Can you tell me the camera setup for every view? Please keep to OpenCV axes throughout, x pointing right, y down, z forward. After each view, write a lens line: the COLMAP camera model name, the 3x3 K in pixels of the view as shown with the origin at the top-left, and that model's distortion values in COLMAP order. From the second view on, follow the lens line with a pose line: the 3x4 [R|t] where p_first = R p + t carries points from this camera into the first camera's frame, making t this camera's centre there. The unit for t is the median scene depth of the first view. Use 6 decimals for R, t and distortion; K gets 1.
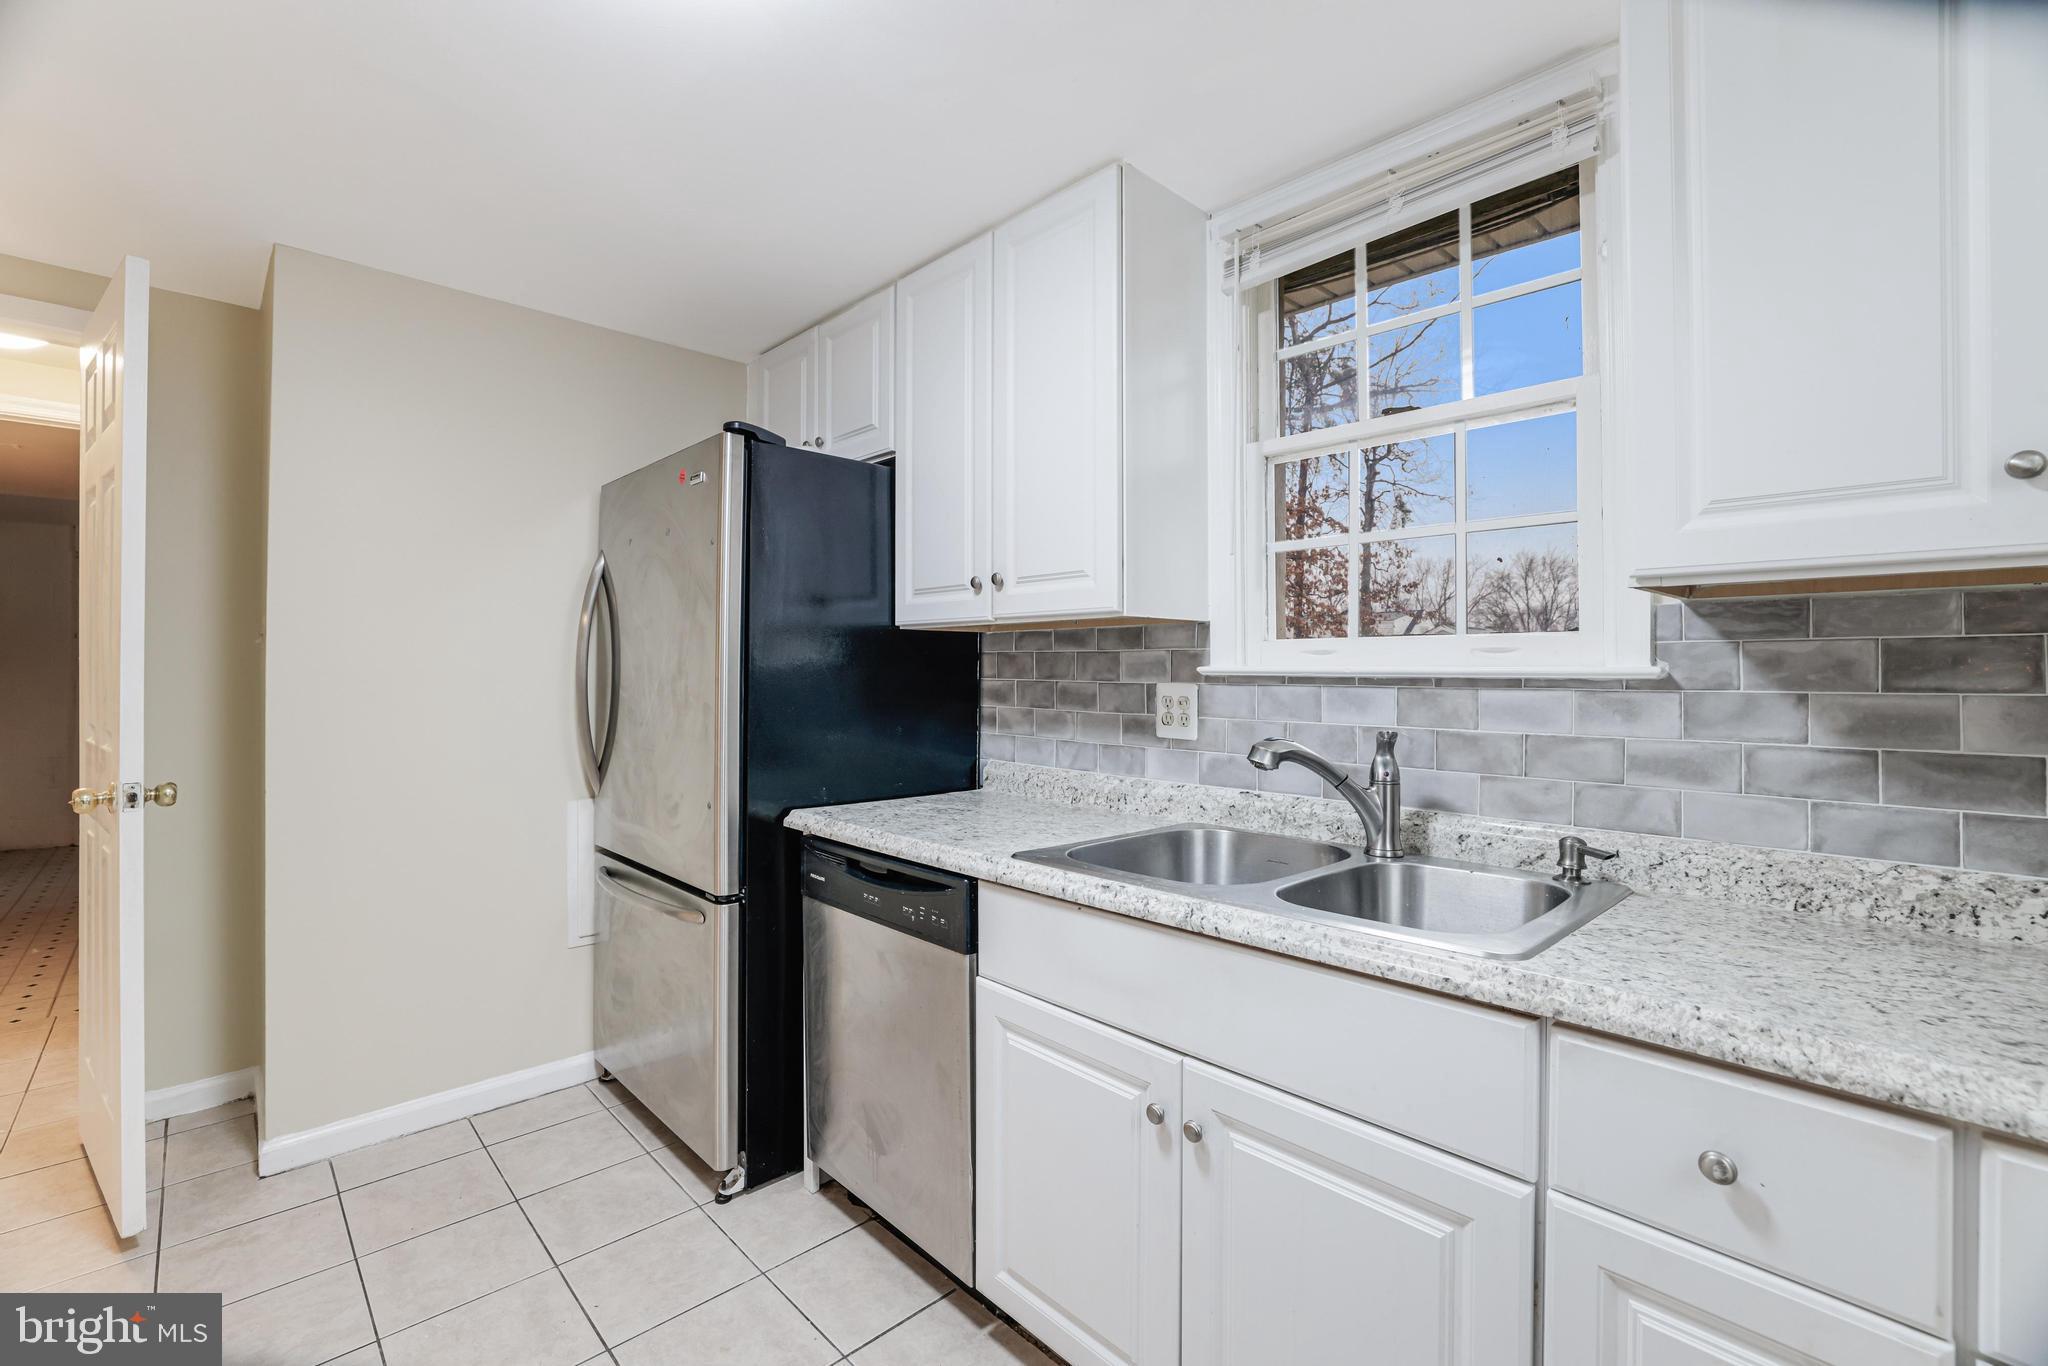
lens RADIAL K [[903.2, 0, 1009.4], [0, 903.2, 661.6], [0, 0, 1]] dist [-0.036241, 0.012714]
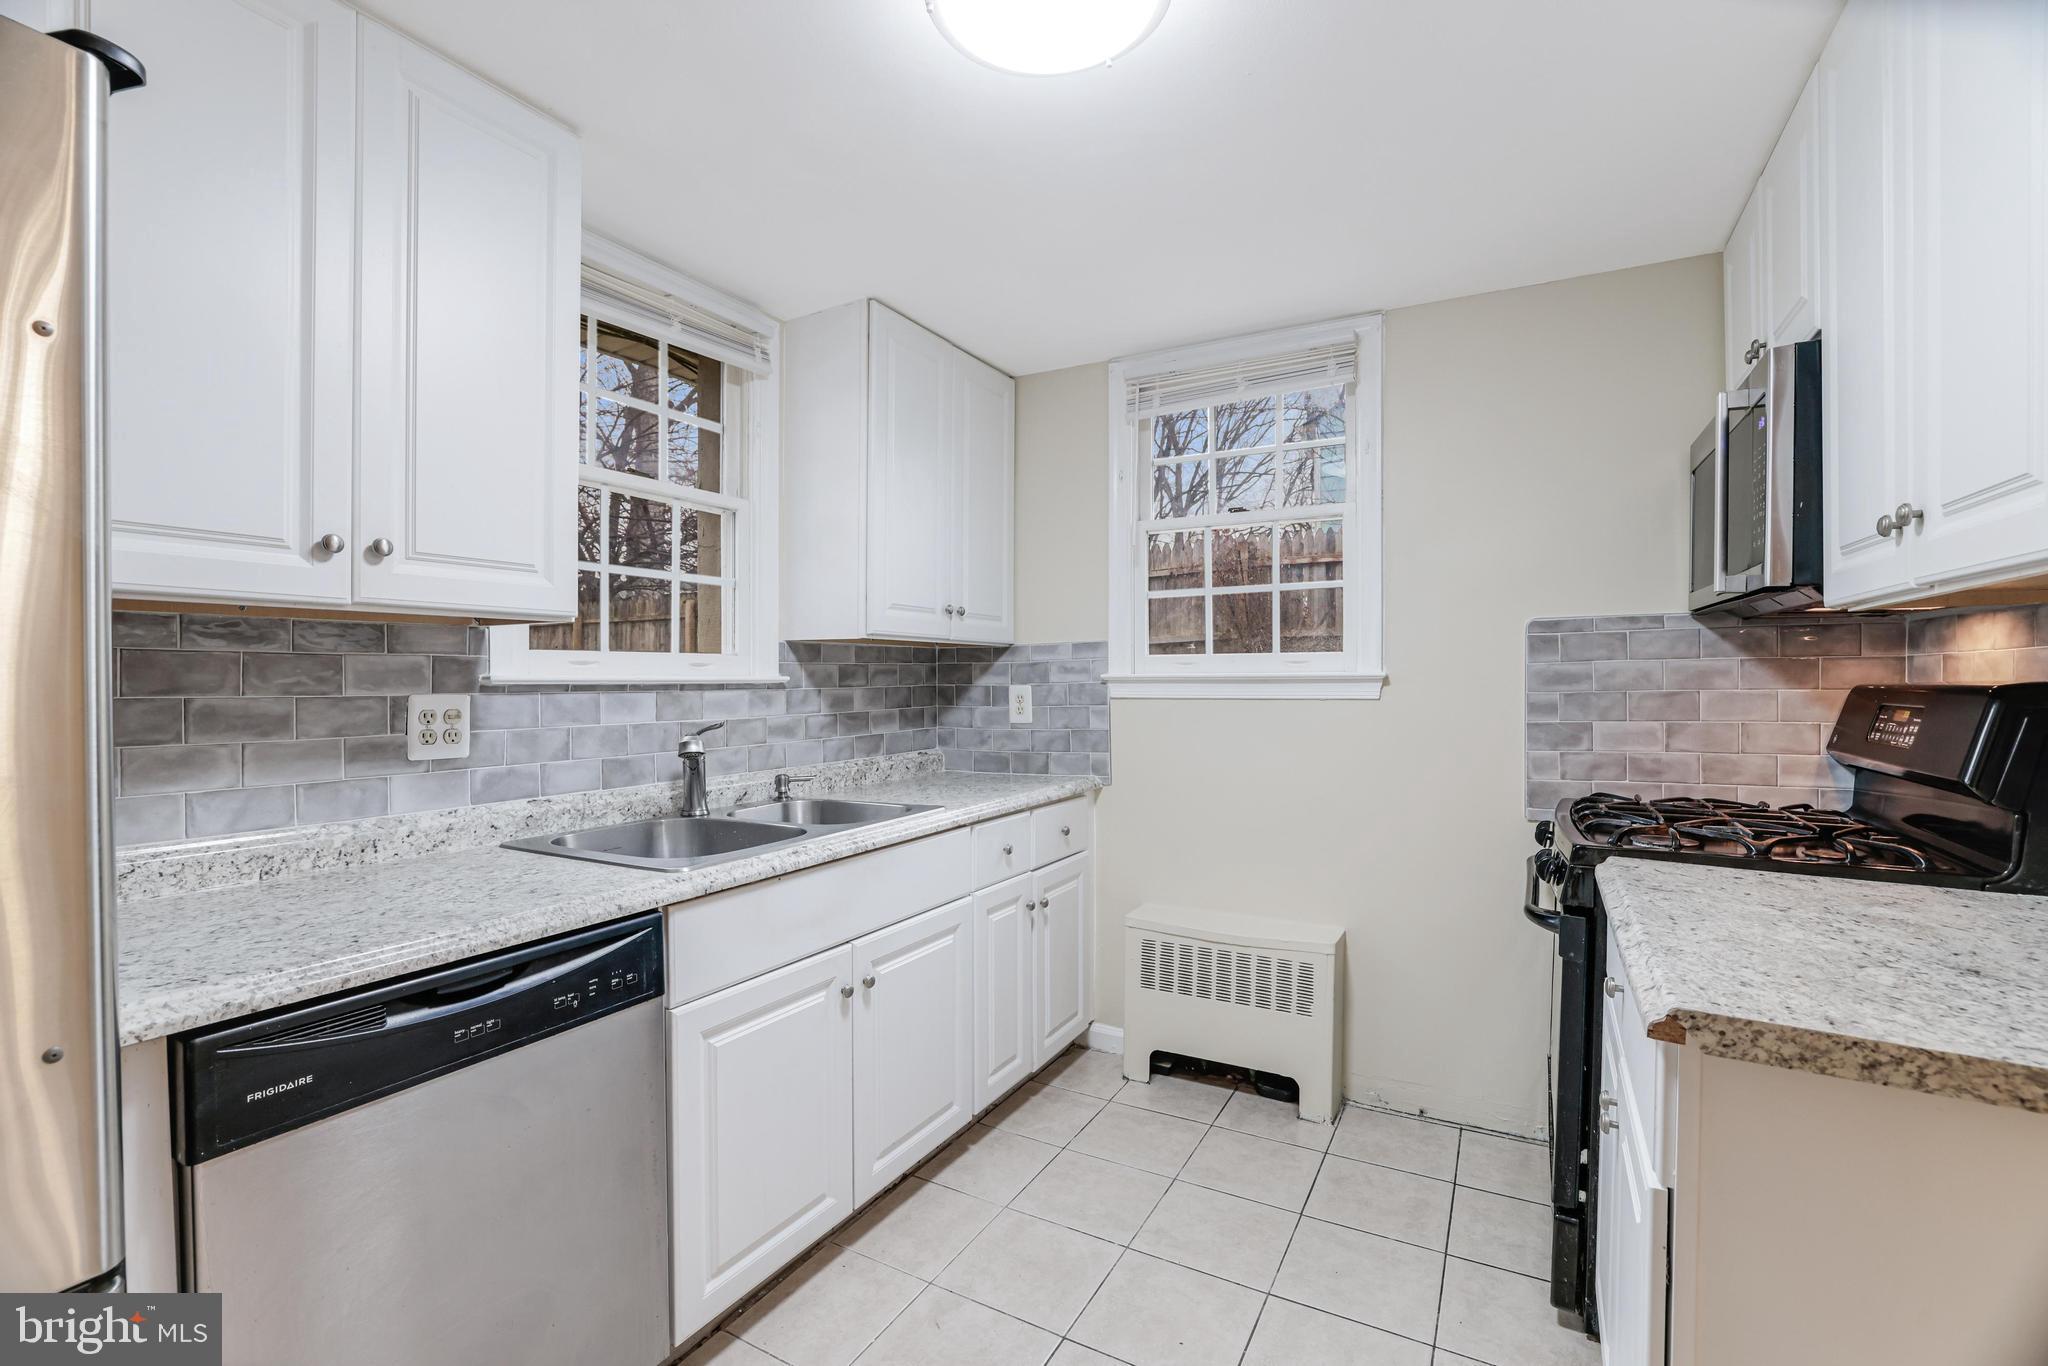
lens RADIAL K [[903.2, 0, 1011.9], [0, 903.2, 689.5], [0, 0, 1]] dist [-0.036241, 0.012714]
pose [[-0.305554, -0.014391, 0.952066, -1.018475], [-0.009021, 0.999885, 0.012219, 0.005091], [-0.952132, -0.004855, -0.305649, 0.954876]]
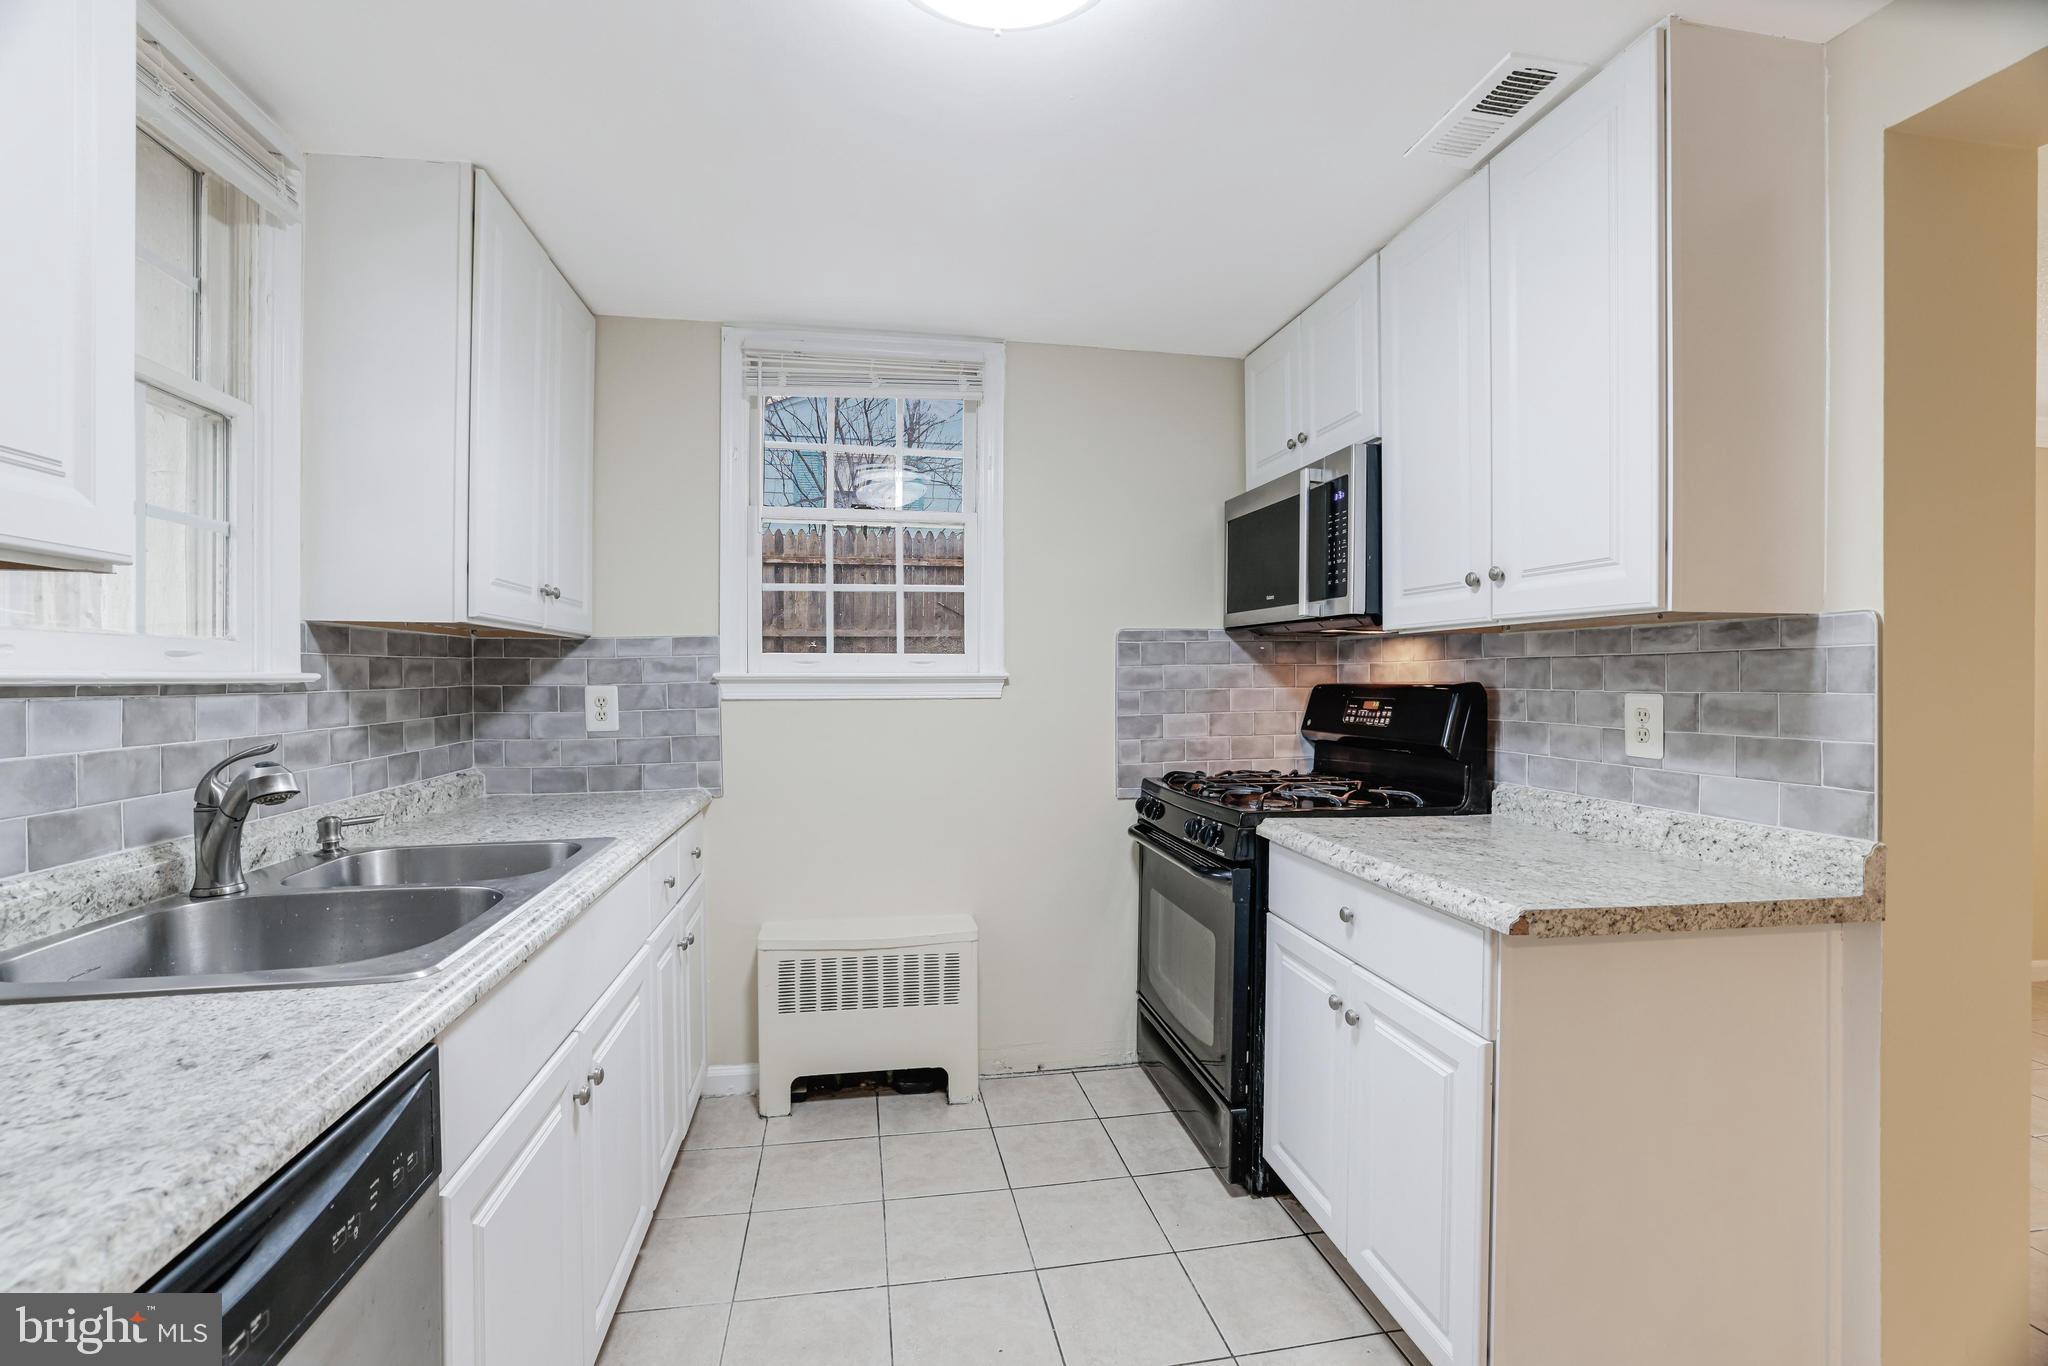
lens RADIAL K [[903.2, 0, 1011.9], [0, 903.2, 687.7], [0, 0, 1]] dist [-0.036241, 0.012714]
pose [[-0.843635, -0.008821, 0.536845, -0.663865], [-0.009224, 0.999956, 0.001934, 0.012476], [-0.536838, -0.003320, -0.843679, 1.296963]]
